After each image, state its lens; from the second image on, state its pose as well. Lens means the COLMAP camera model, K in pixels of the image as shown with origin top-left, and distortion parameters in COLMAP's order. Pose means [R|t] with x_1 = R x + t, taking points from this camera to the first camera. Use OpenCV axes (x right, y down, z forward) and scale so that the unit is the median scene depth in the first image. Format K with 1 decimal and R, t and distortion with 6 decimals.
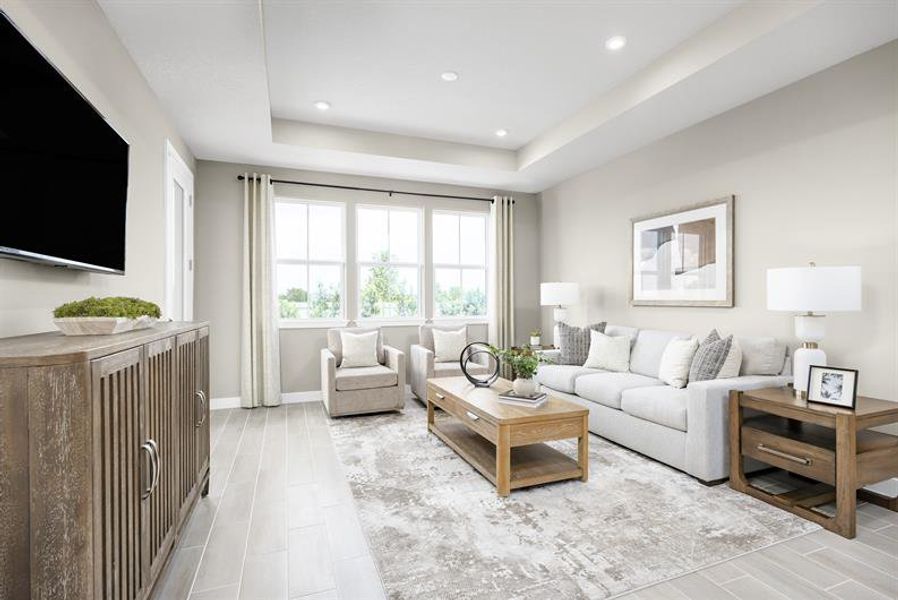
lens RADIAL K [[425.3, 0, 458.1], [0, 425.3, 300.7], [0, 0, 1]] dist [-0.001153, -0.000137]
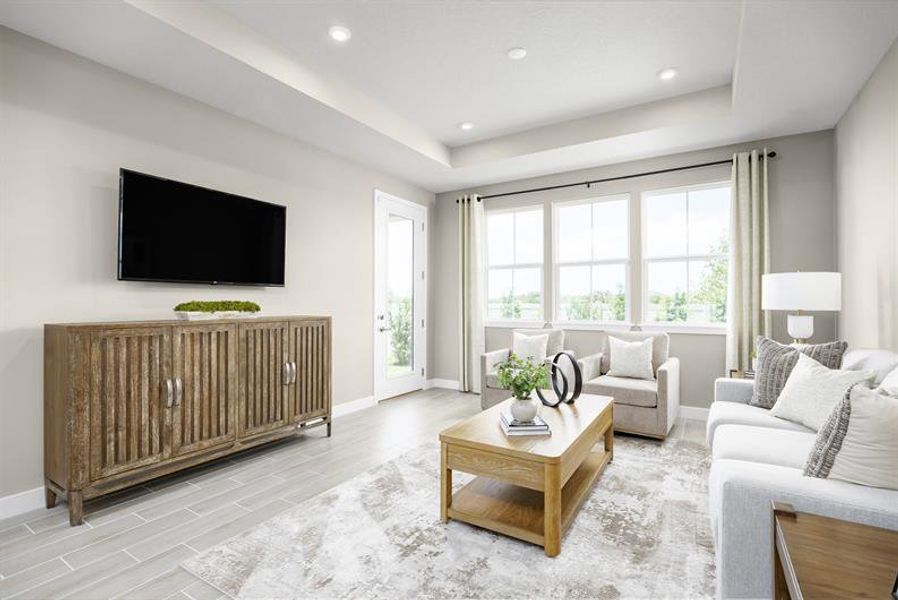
lens RADIAL K [[425.3, 0, 458.1], [0, 425.3, 300.7], [0, 0, 1]] dist [-0.001153, -0.000137]
pose [[0.603012, -0.000799, -0.797732, 0.455050], [-0.000914, 0.999998, -0.001692, -0.002125], [0.797732, 0.001749, 0.603010, 0.260804]]
